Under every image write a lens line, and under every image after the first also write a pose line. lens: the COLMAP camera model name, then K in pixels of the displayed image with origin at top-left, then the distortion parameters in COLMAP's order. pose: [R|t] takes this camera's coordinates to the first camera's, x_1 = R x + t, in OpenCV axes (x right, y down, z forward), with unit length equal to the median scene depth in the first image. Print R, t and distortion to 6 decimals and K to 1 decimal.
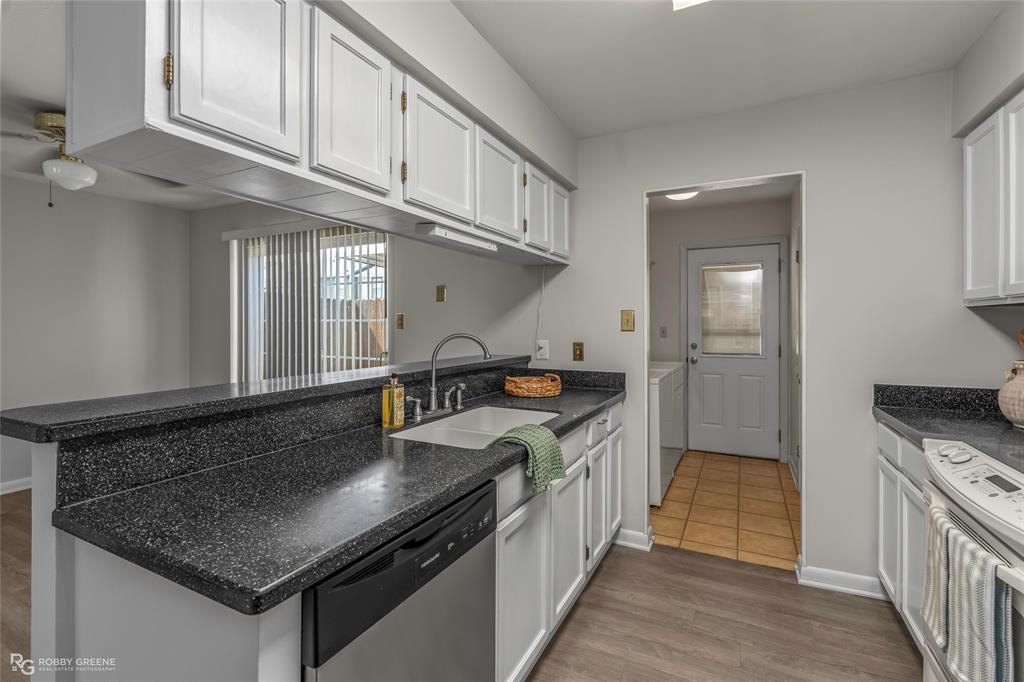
lens RADIAL K [[464.4, 0, 513.1], [0, 464.4, 329.5], [0, 0, 1]] dist [-0.002467, 0.000567]
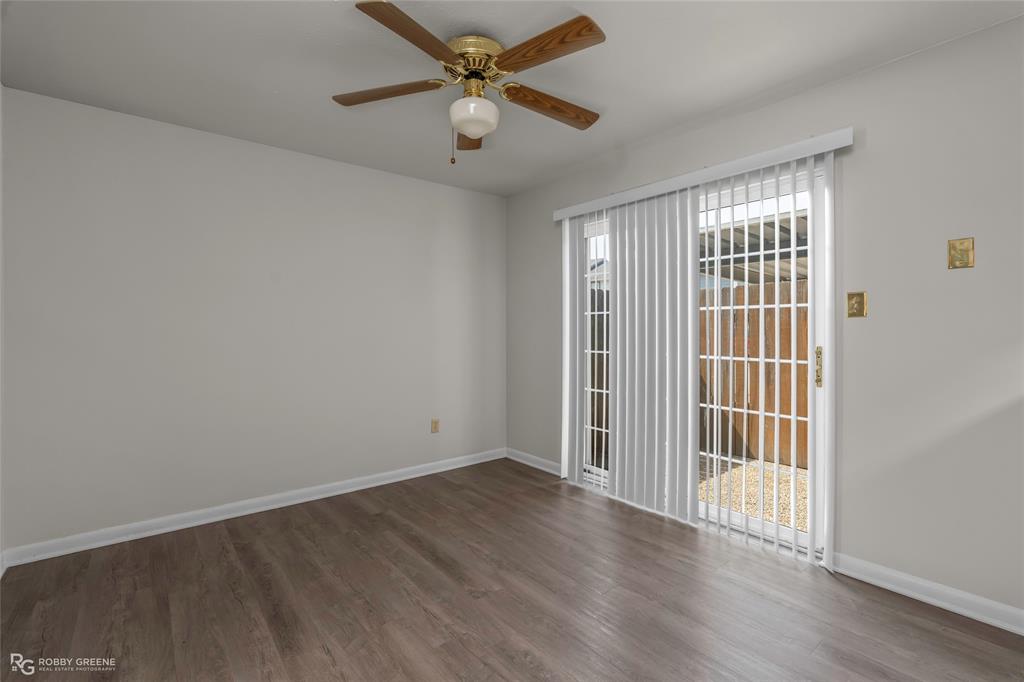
lens RADIAL K [[464.4, 0, 513.1], [0, 464.4, 329.5], [0, 0, 1]] dist [-0.002467, 0.000567]
pose [[0.910406, -0.002095, -0.413710, -0.570571], [-0.003878, 0.999900, -0.013596, 0.038875], [0.413697, 0.013982, 0.910307, 0.304598]]
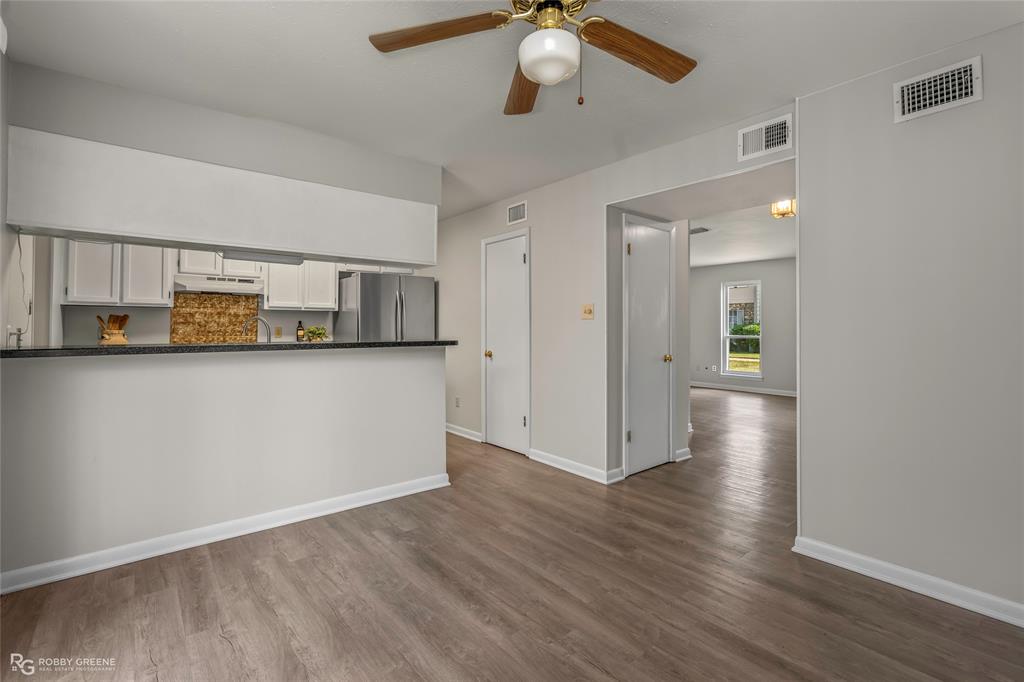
lens RADIAL K [[464.4, 0, 513.1], [0, 464.4, 329.5], [0, 0, 1]] dist [-0.002467, 0.000567]
pose [[-0.914044, -0.002587, 0.405607, -1.175440], [0.002561, 0.999923, 0.012149, 0.027007], [-0.405607, 0.012144, -0.913967, 1.604908]]
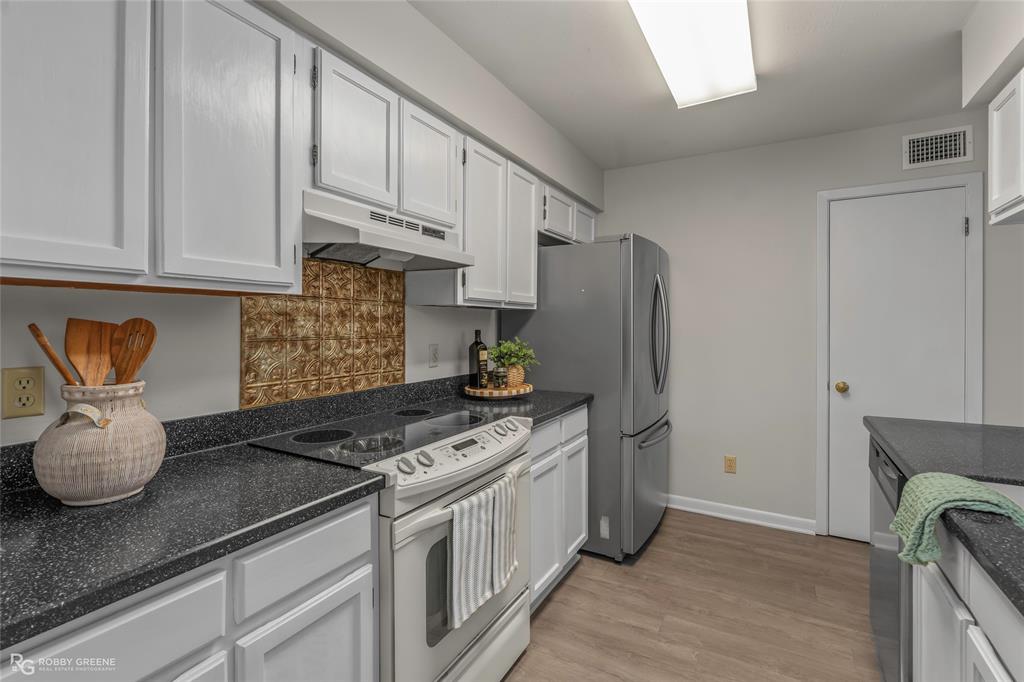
lens RADIAL K [[465.4, 0, 515.1], [0, 465.4, 326.6], [0, 0, 1]] dist [-0.003318, -0.000355]
pose [[-0.998547, -0.002602, 0.053830, 0.391752], [-0.001761, 0.999876, 0.015668, -0.010091], [-0.053864, 0.015551, -0.998427, 1.069783]]
